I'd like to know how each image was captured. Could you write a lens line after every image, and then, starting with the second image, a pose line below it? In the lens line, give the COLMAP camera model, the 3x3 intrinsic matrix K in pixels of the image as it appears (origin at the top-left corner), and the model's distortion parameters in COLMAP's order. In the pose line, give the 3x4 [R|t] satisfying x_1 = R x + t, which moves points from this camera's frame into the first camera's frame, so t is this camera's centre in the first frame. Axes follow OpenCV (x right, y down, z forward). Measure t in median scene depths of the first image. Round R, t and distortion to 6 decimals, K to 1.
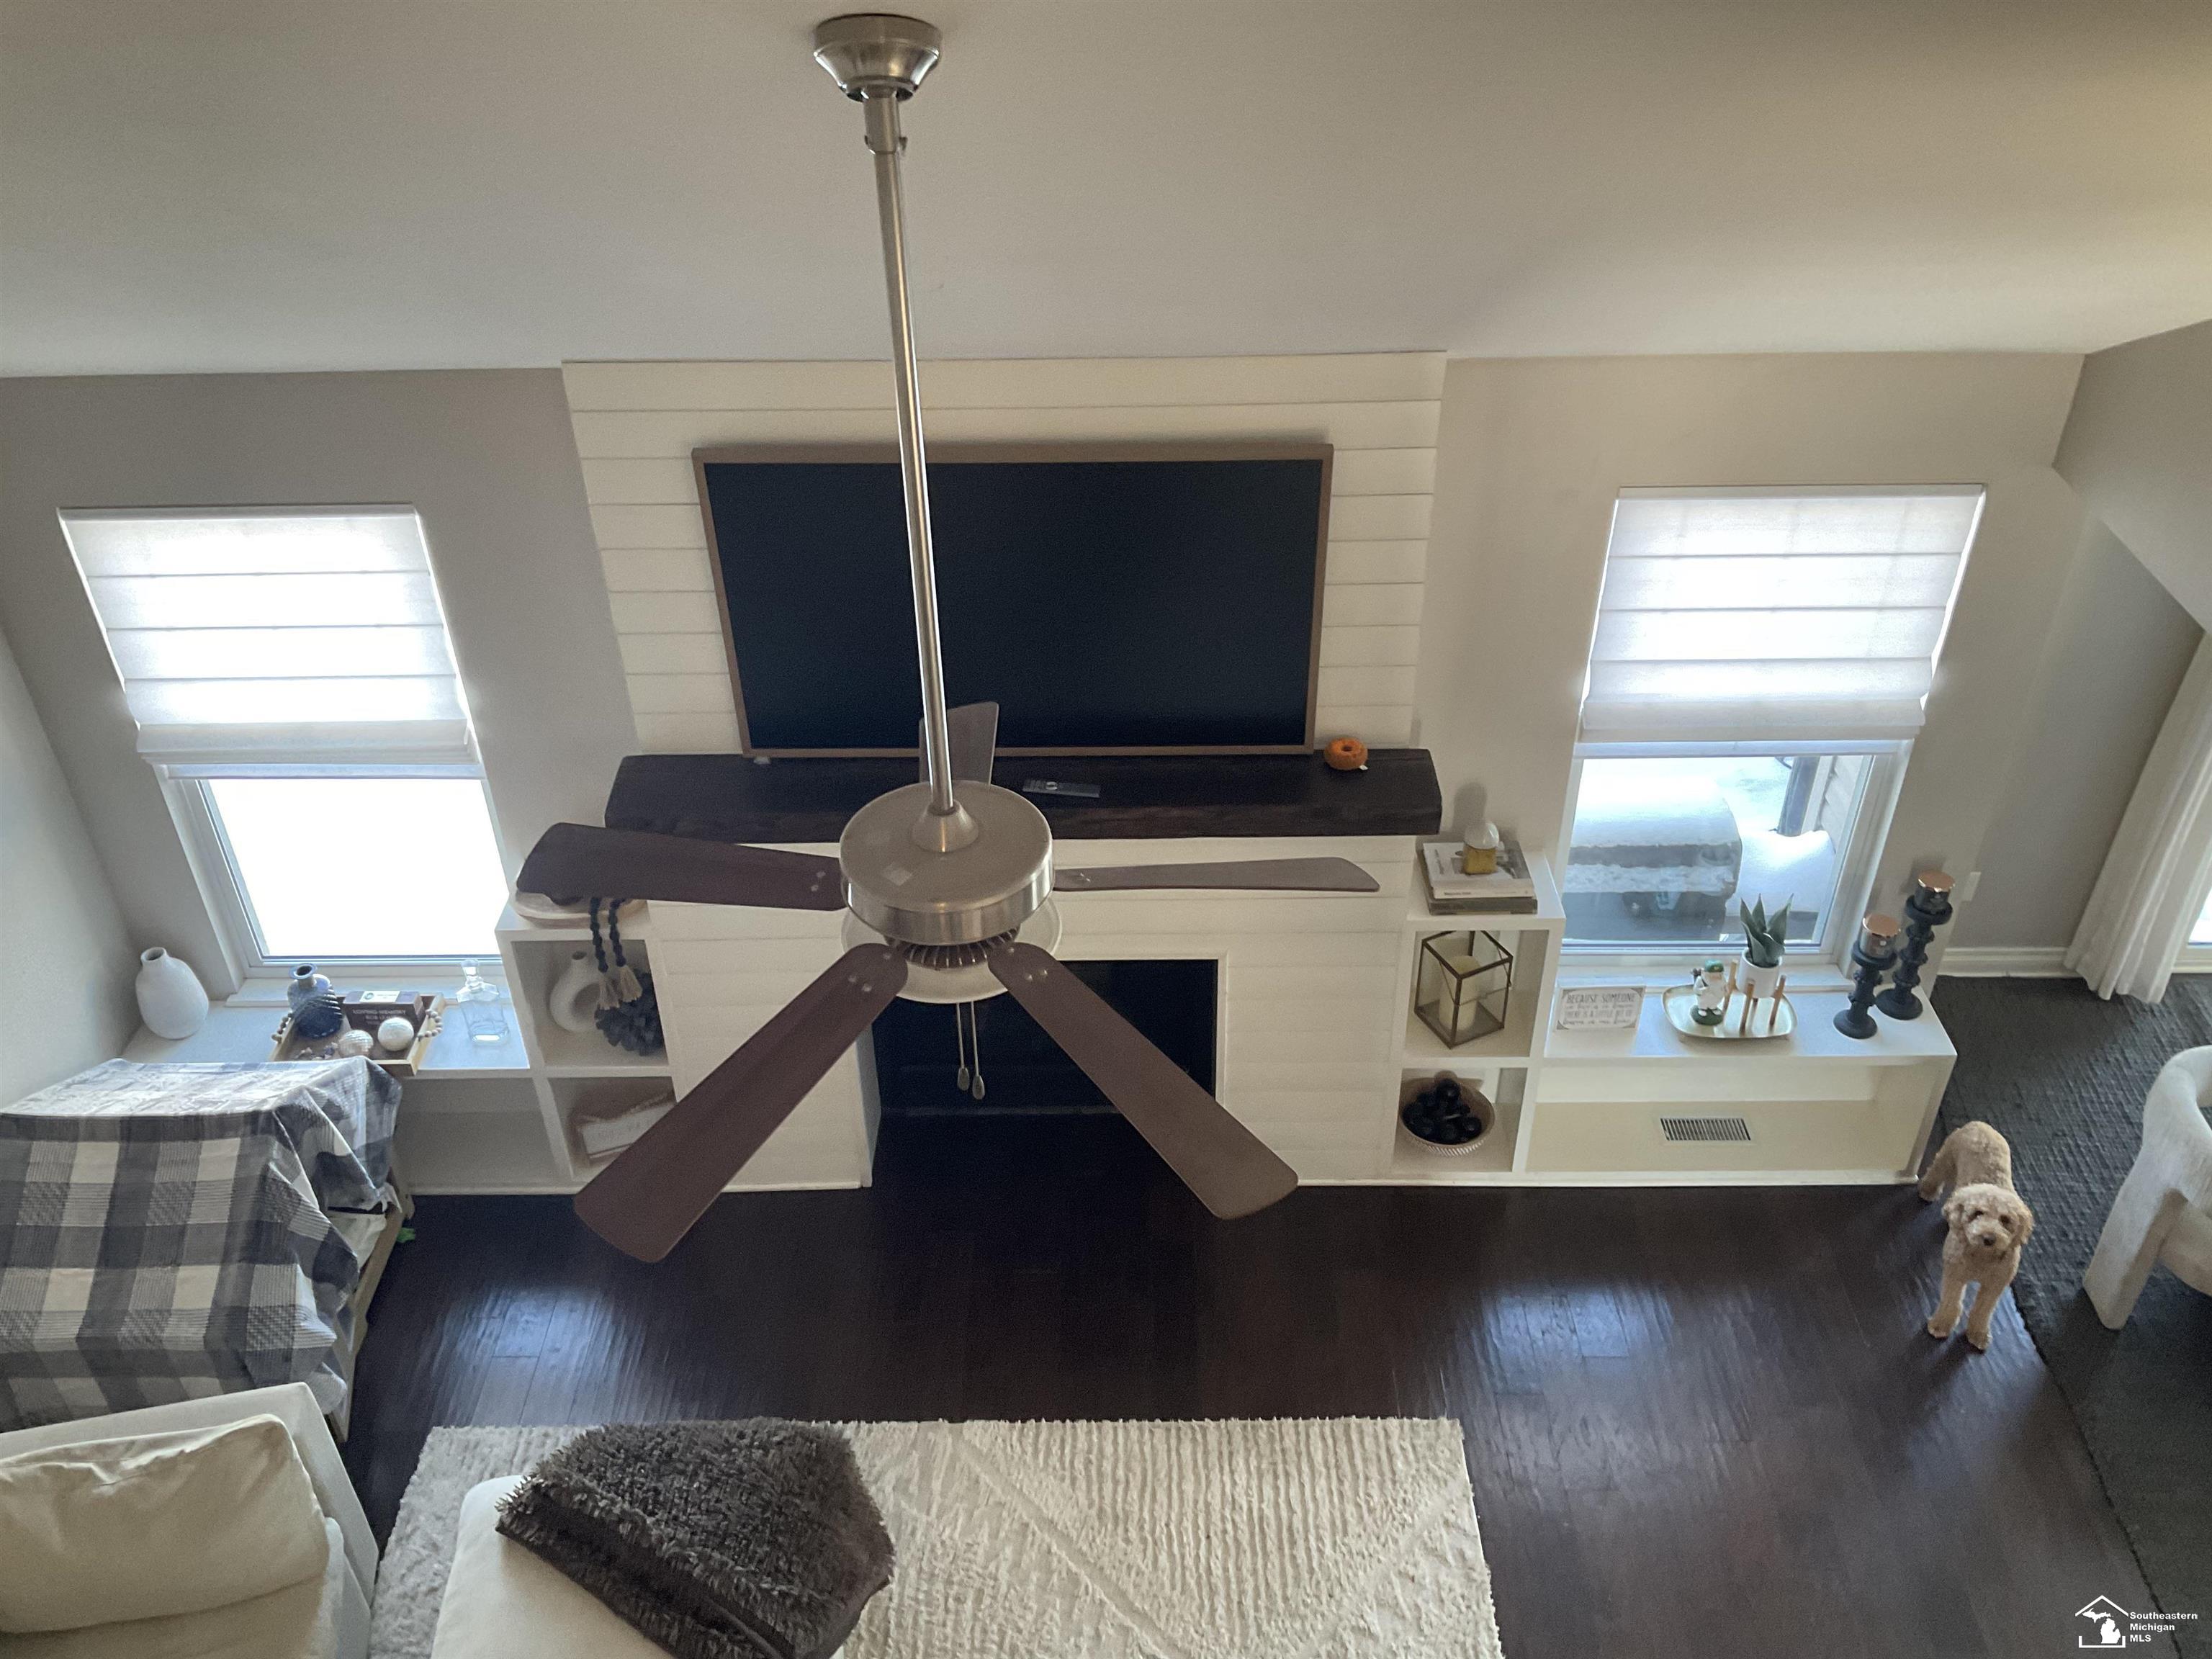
lens RADIAL K [[1856.5, 0, 1106.0], [0, 1856.5, 829.5], [0, 0, 1]] dist [0.145957, -0.279543]
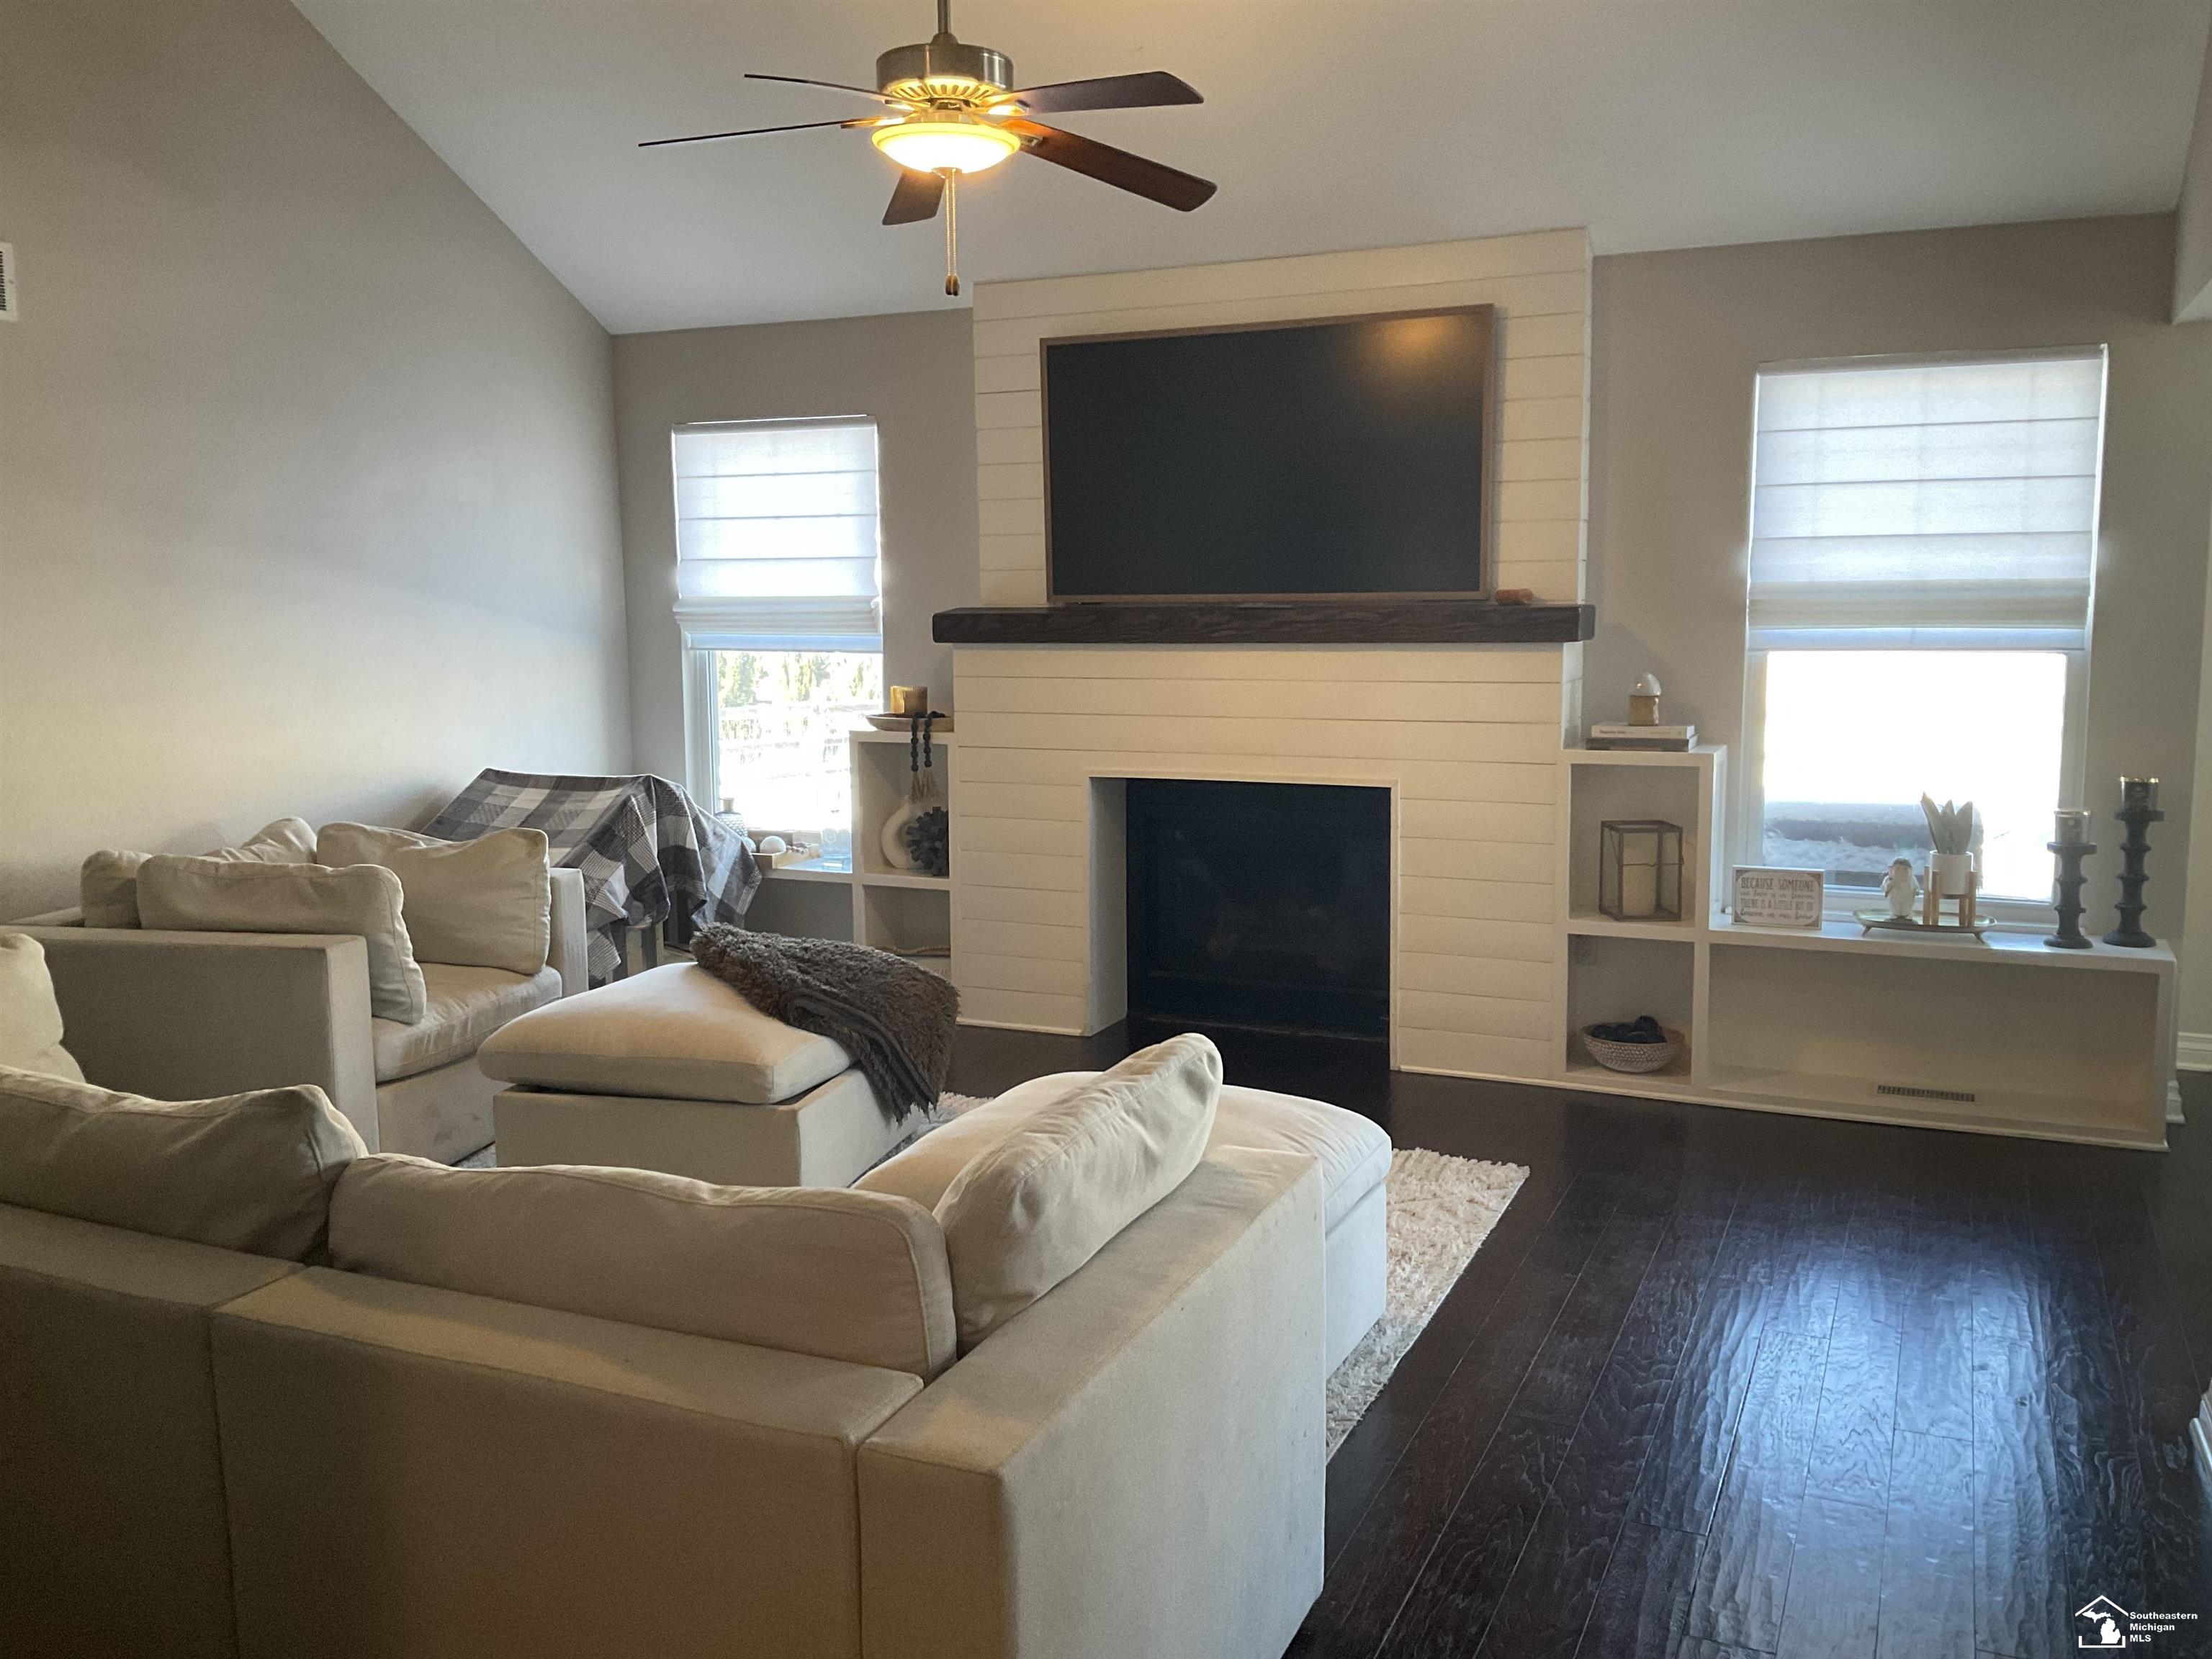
lens RADIAL K [[1856.5, 0, 1106.0], [0, 1856.5, 829.5], [0, 0, 1]] dist [0.145957, -0.279543]
pose [[0.908984, 0.056603, -0.412971, 0.382477], [-0.248448, 0.869089, -0.427736, 0.635977], [0.334697, 0.491407, 0.804051, 0.058163]]
